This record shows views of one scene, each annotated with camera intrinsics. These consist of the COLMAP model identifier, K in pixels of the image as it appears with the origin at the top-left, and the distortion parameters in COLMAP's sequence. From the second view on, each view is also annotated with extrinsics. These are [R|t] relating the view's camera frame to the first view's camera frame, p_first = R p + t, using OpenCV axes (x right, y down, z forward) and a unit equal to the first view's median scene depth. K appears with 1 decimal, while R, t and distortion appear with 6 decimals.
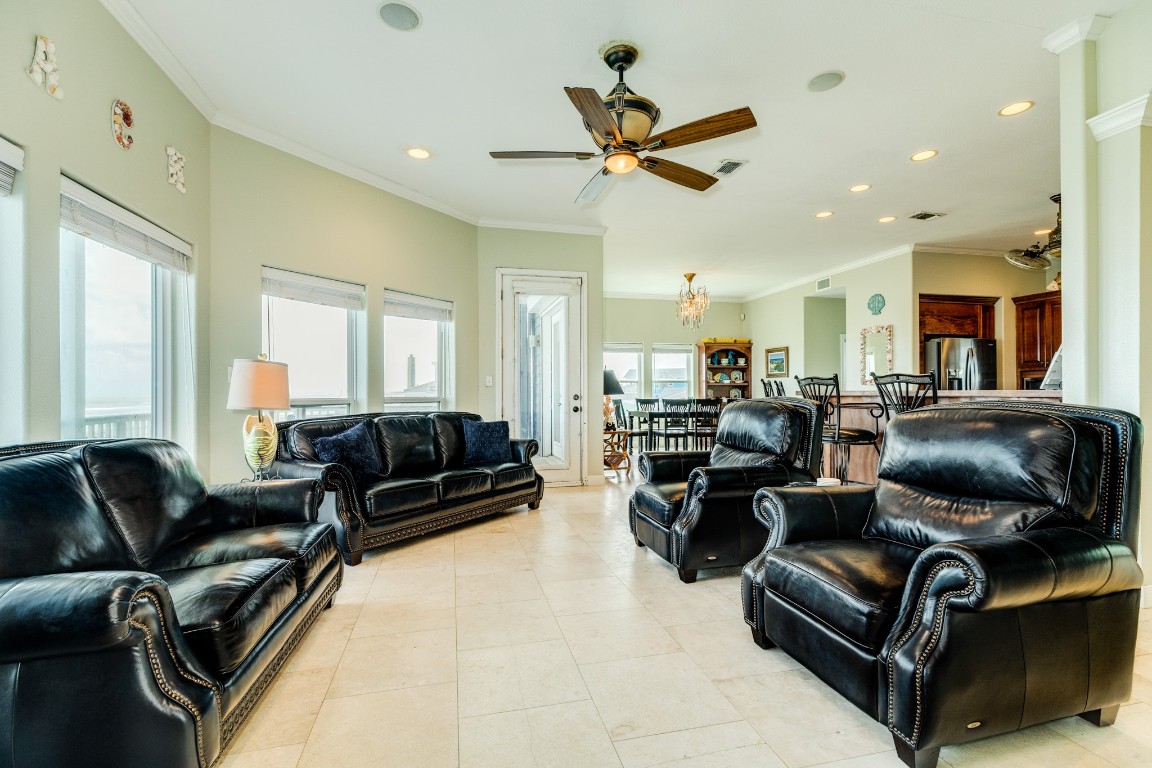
lens RADIAL K [[511.2, 0, 580.2], [0, 511.2, 387.0], [0, 0, 1]] dist [0.000581, 0.000062]
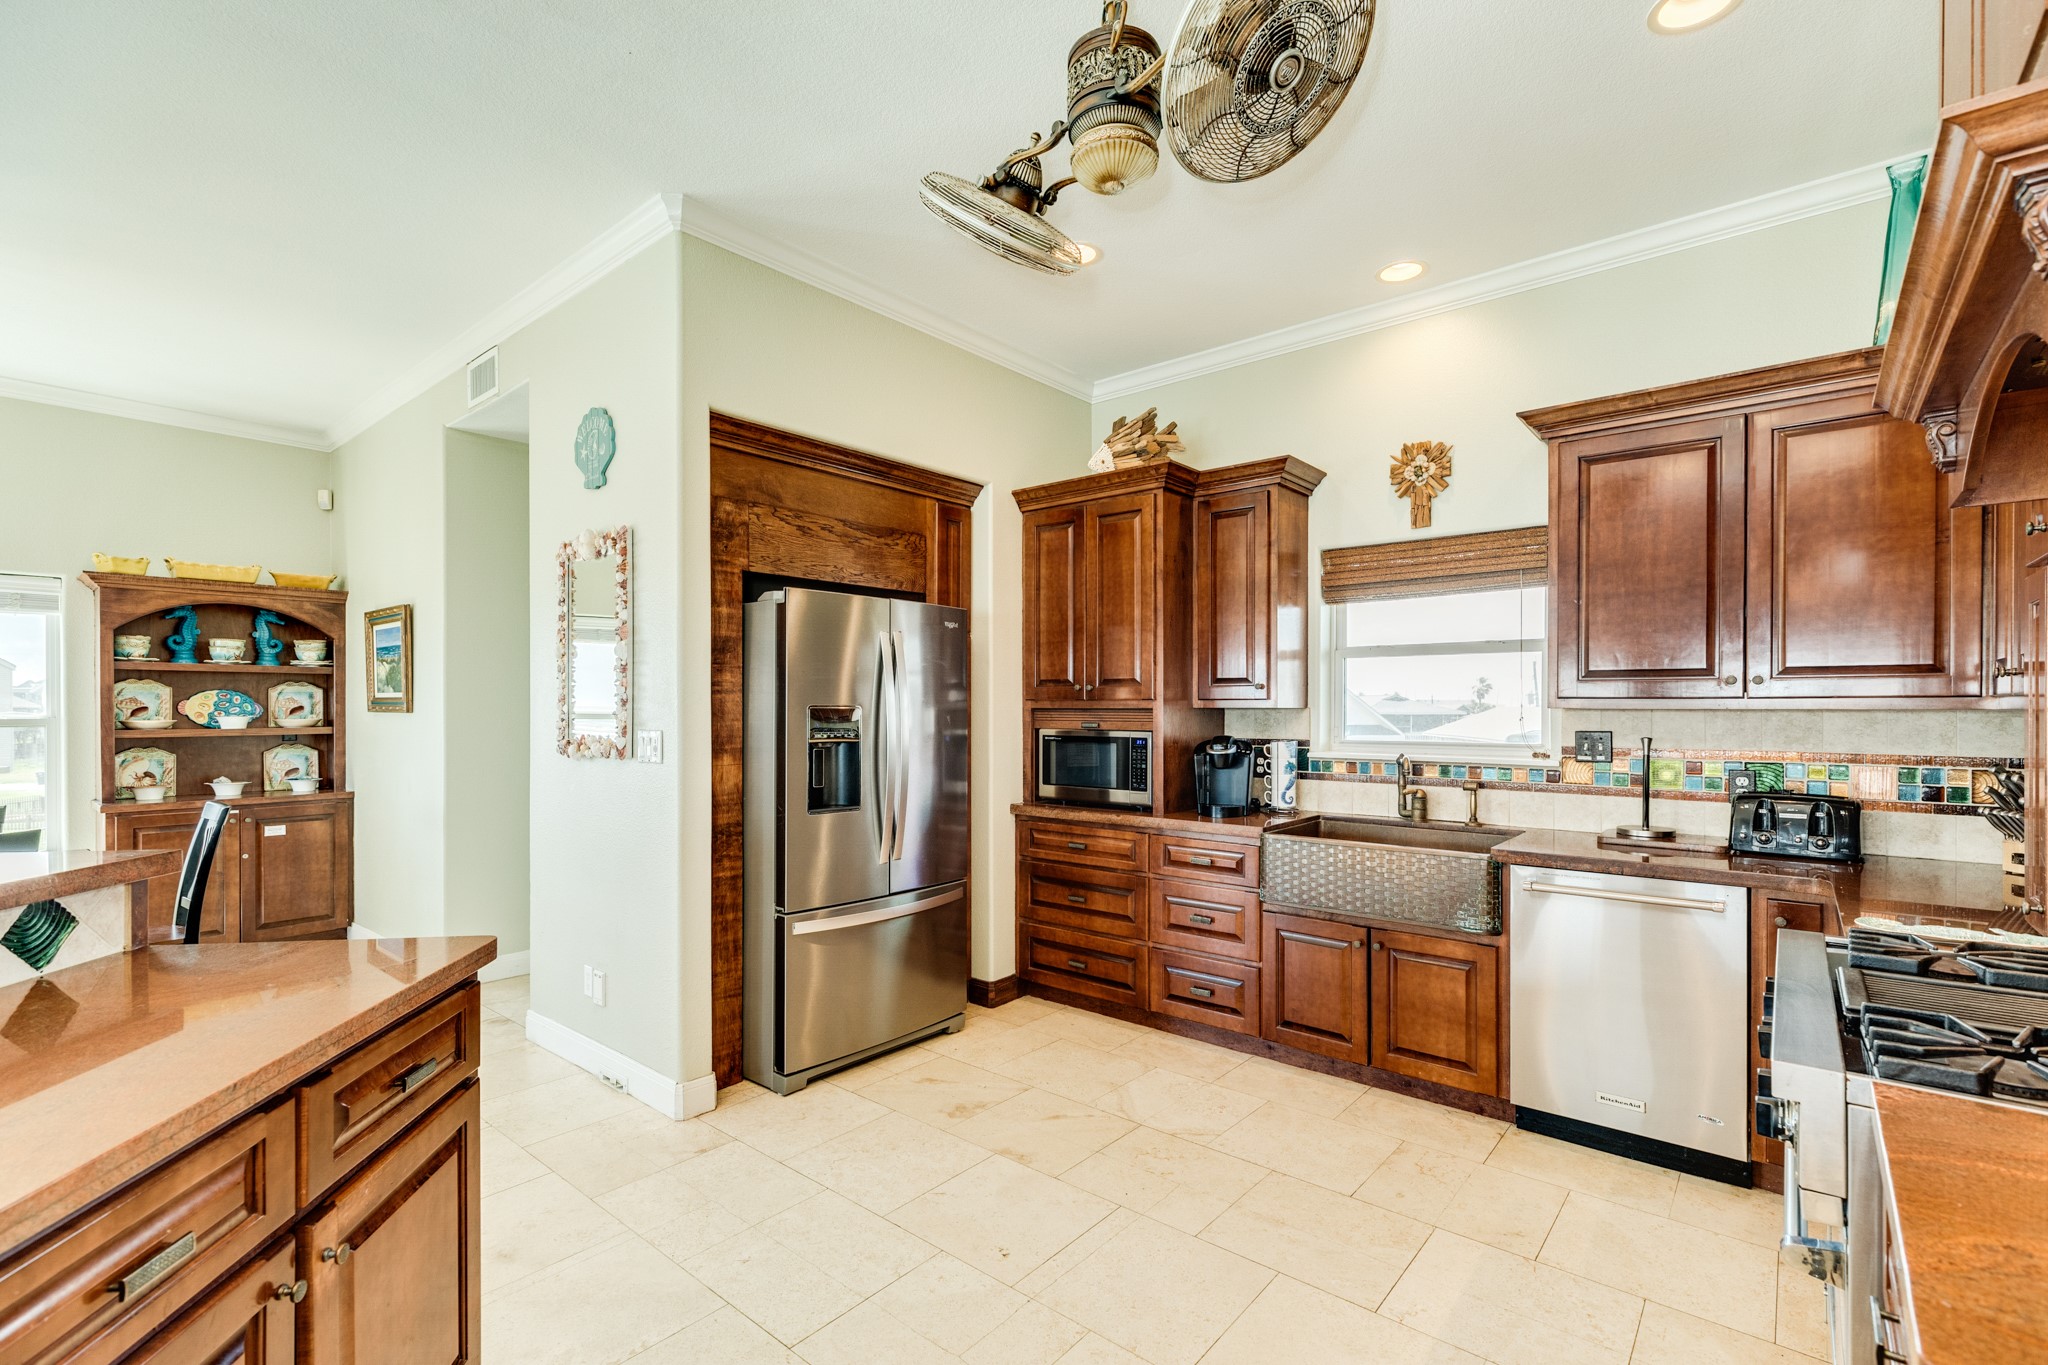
lens RADIAL K [[908.9, 0, 1034.8], [0, 908.9, 715.8], [0, 0, 1]] dist [0.000581, 0.000062]
pose [[0.802905, 0.002041, 0.596104, 0.637278], [-0.008773, 0.999926, 0.008392, -0.040944], [-0.596043, -0.011967, 0.802863, 0.651807]]
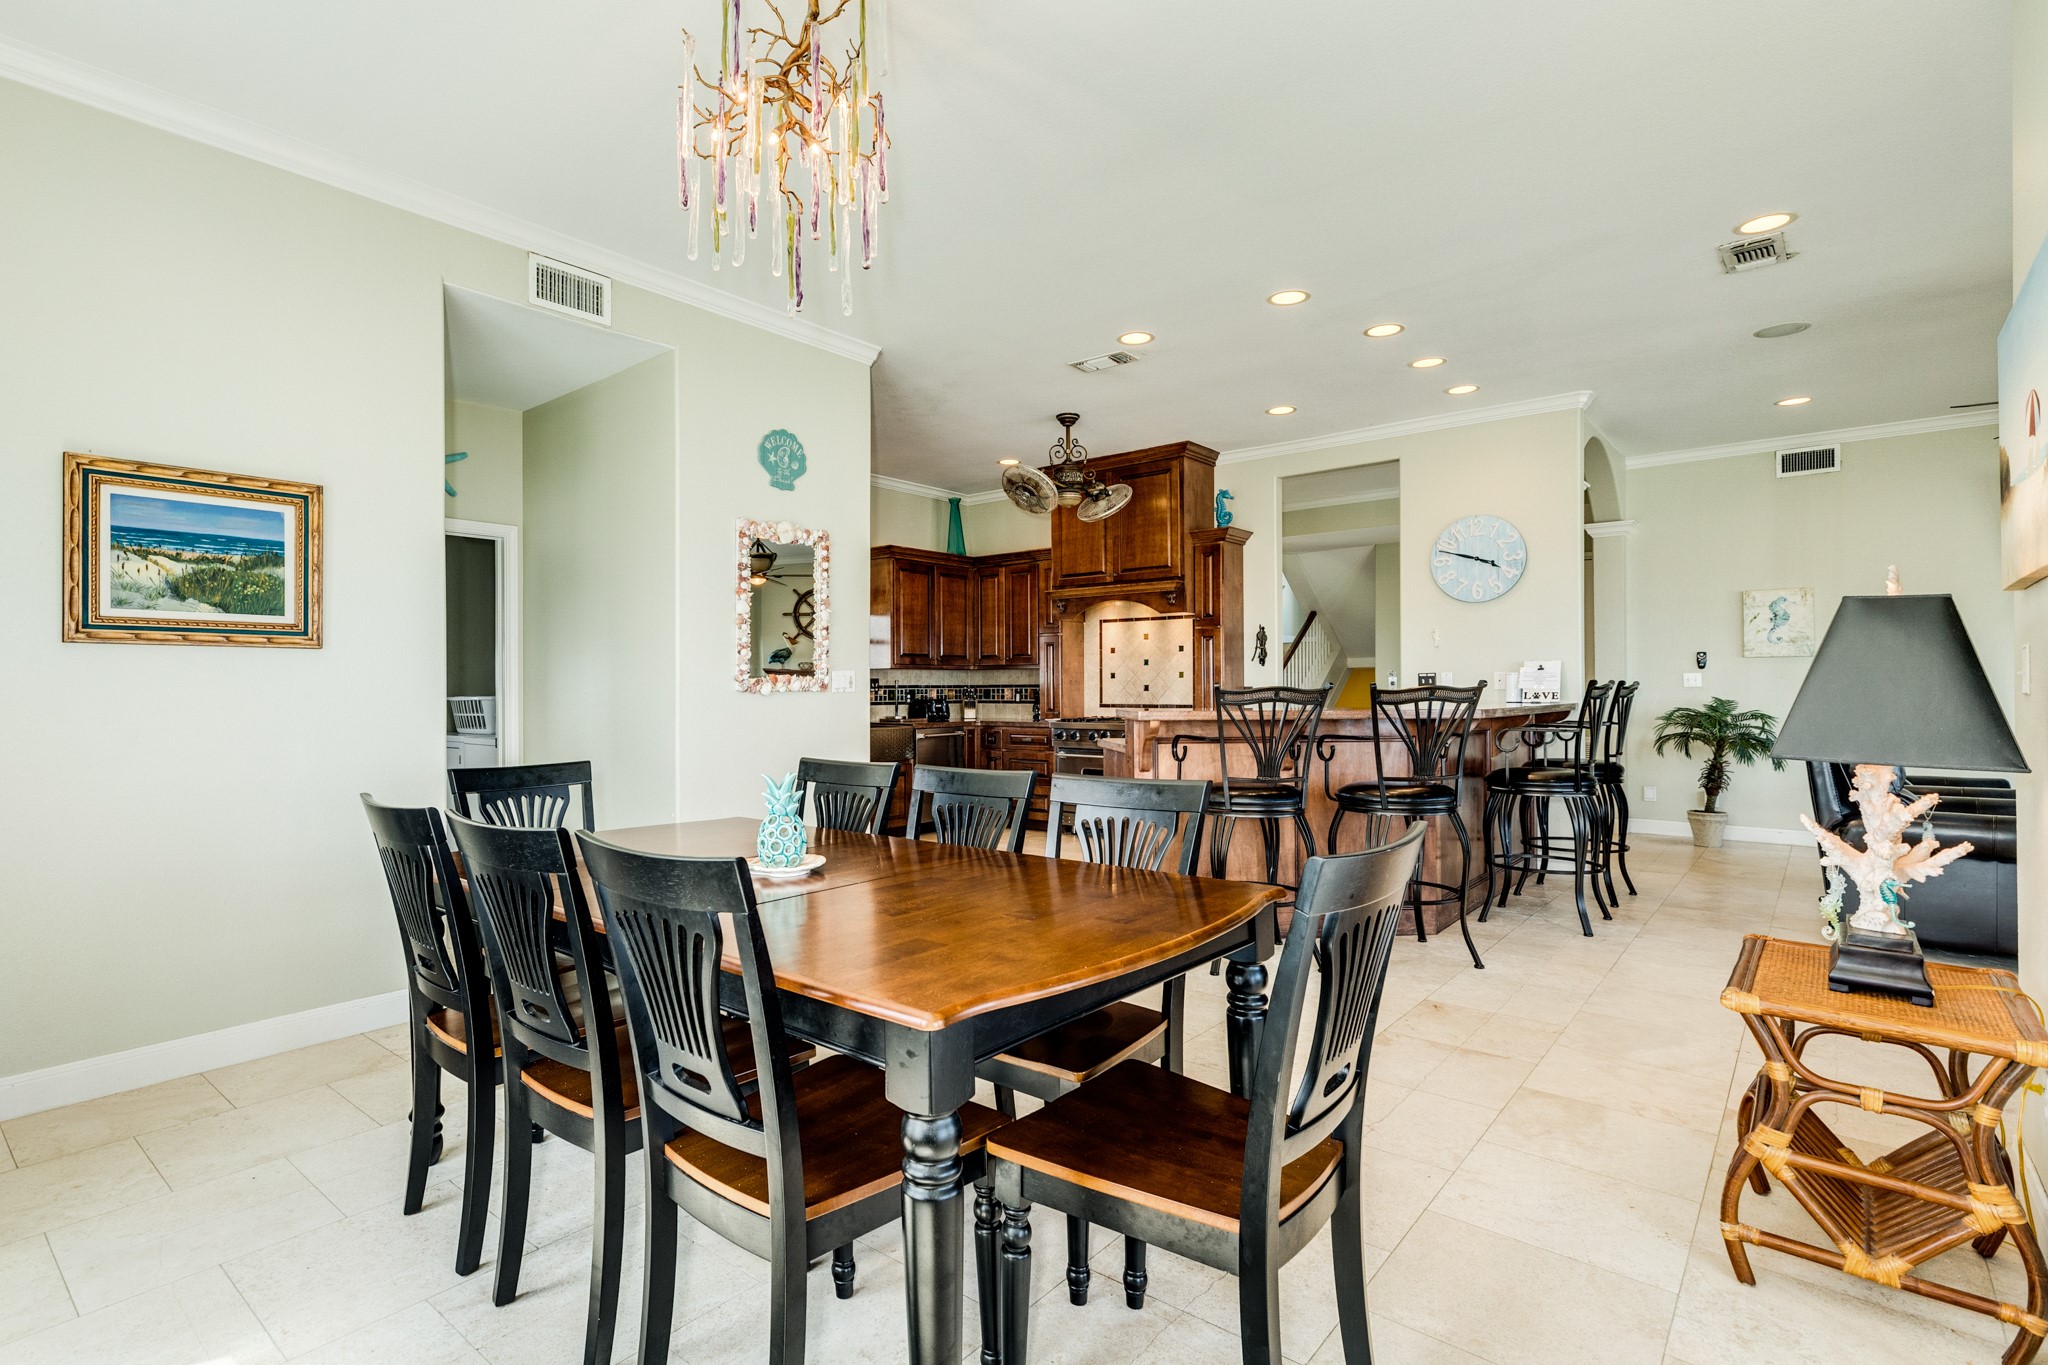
lens RADIAL K [[998.0, 0, 947.2], [0, 998.0, 679.7], [0, 0, 1]] dist [0.000879, 0.000621]
pose [[-0.575736, 0.011245, 0.817558, -0.036057], [-0.000065, 0.999905, -0.013799, -0.006521], [-0.817635, -0.007998, -0.575681, 1.692933]]
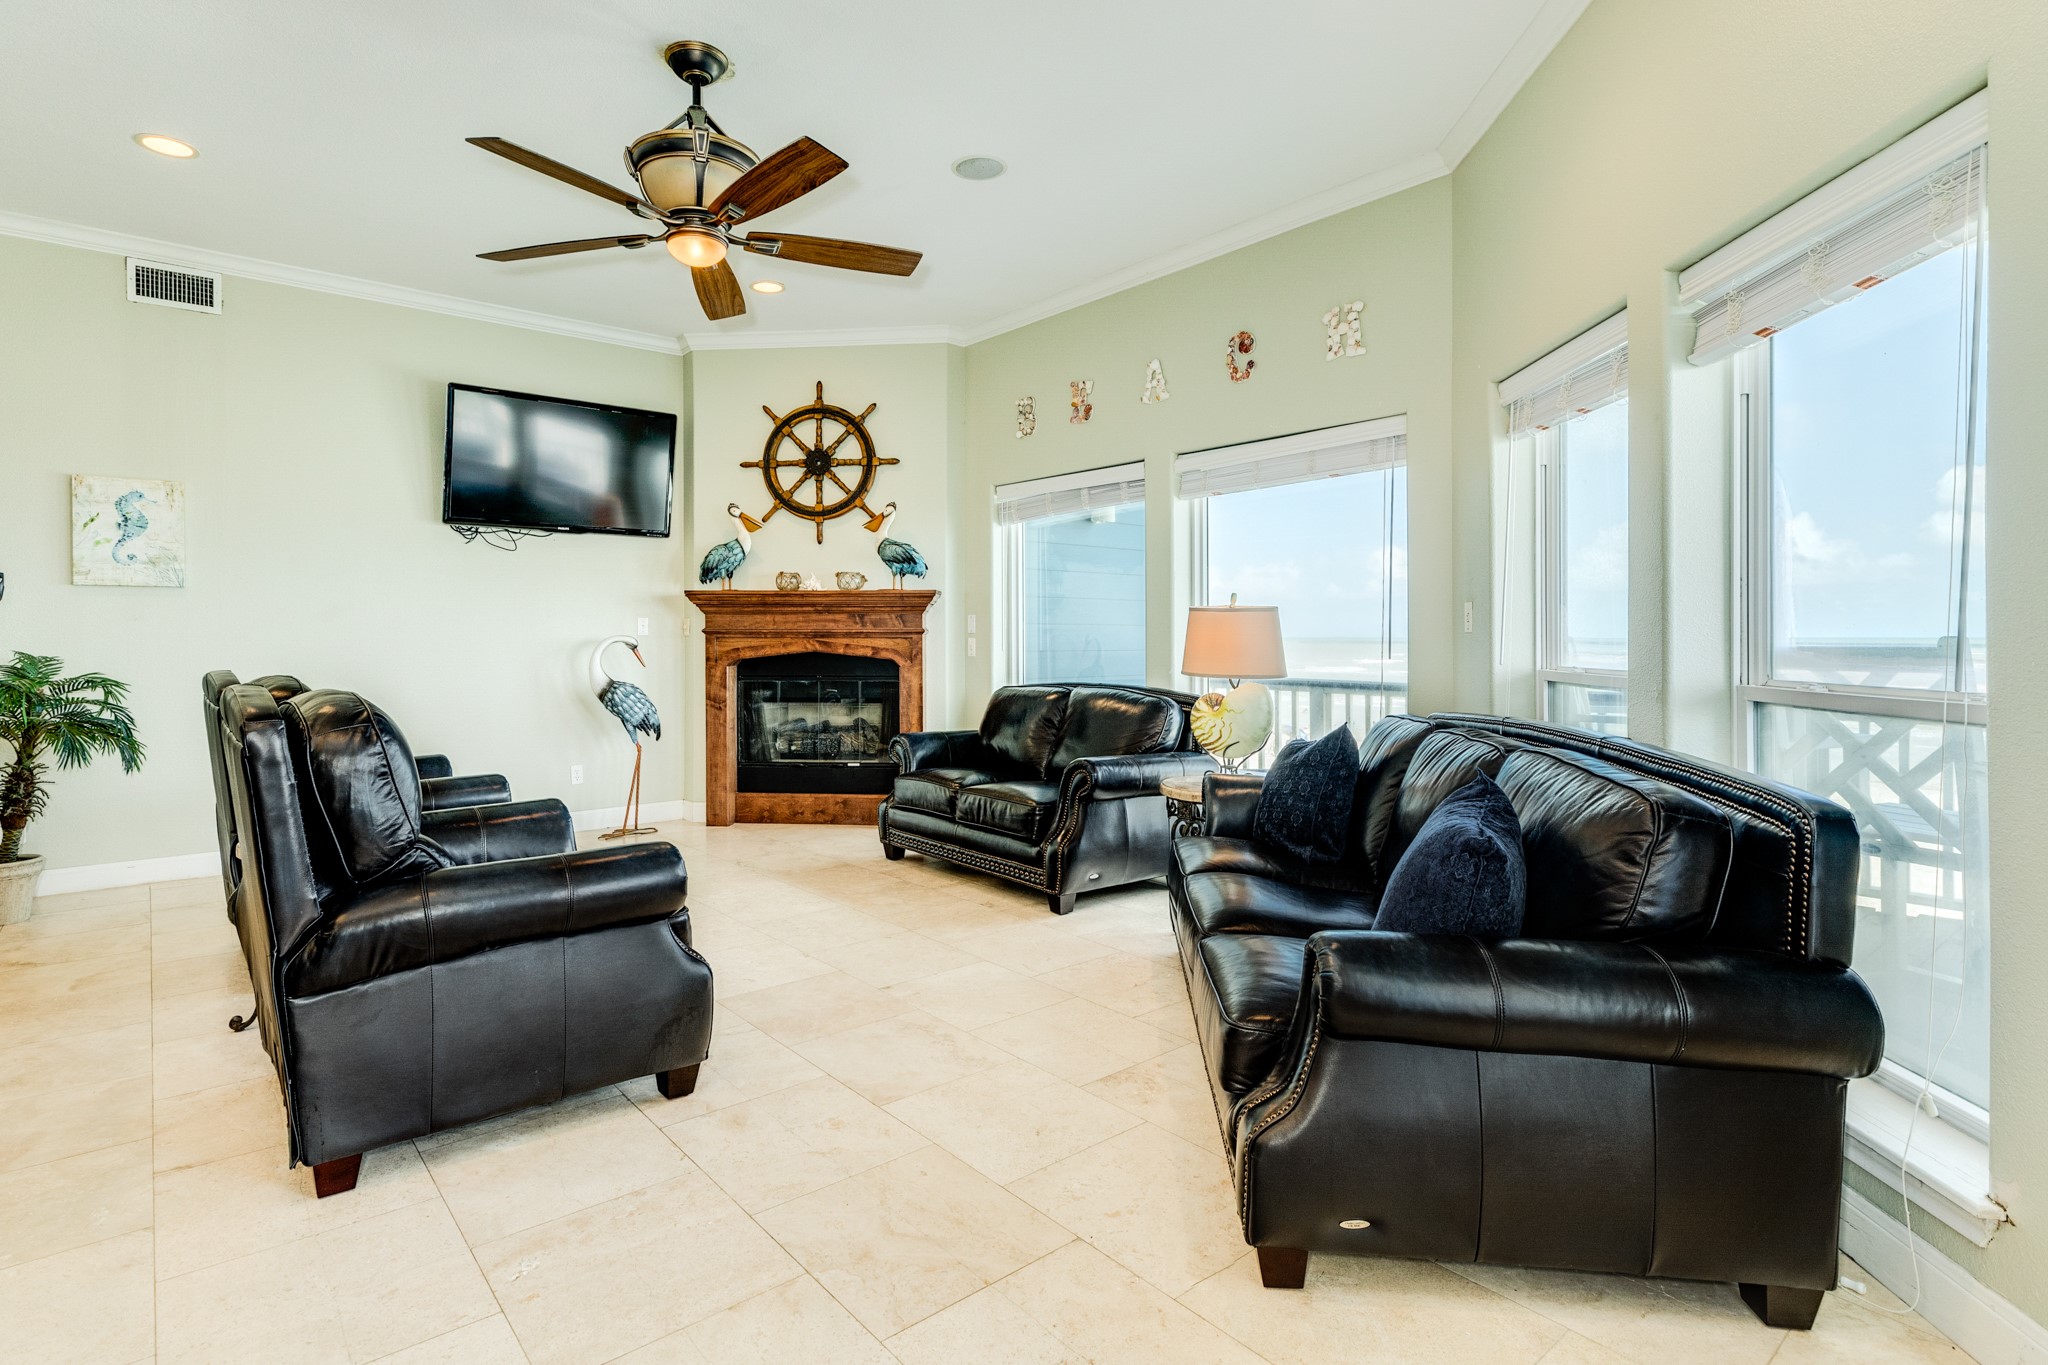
lens RADIAL K [[998.0, 0, 973.0], [0, 998.0, 640.1], [0, 0, 1]] dist [0.000879, 0.000621]
pose [[-0.896450, 0.009562, -0.443041, 0.152005], [0.009670, 0.999951, 0.002014, -0.004960], [0.443039, -0.002479, -0.896499, 1.083928]]
